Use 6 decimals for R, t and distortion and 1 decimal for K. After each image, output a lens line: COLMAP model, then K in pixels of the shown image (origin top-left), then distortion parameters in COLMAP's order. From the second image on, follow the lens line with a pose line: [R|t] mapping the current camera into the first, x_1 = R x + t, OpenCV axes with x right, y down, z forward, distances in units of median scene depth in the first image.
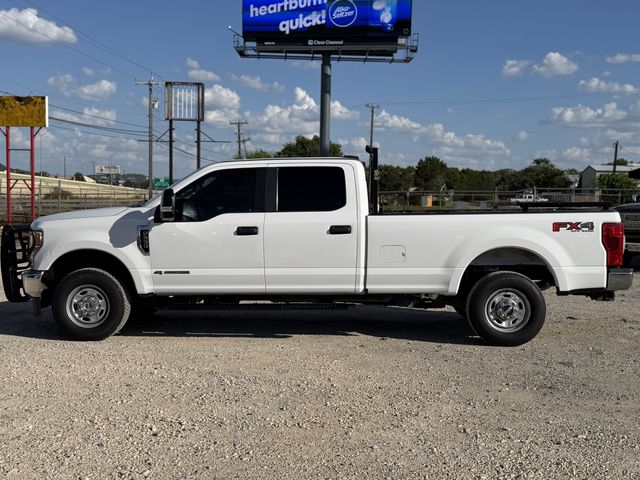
lens RADIAL K [[768.6, 0, 320.0], [0, 768.6, 240.0], [0, 0, 1]] dist [0.030209, 0.029294]
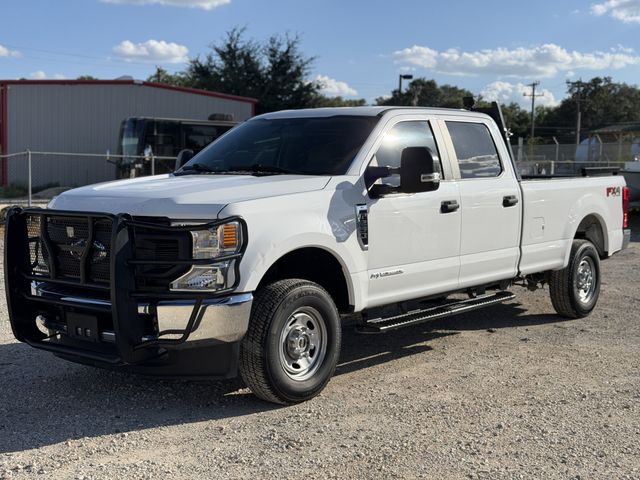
lens RADIAL K [[899.9, 0, 320.0], [0, 899.9, 240.0], [0, 0, 1]] dist [0.206317, -0.513957]
pose [[0.594355, -0.061980, 0.801811, -0.854741], [0.057132, 0.997761, 0.034777, -0.017157], [-0.802171, 0.025139, 0.596565, 0.580124]]
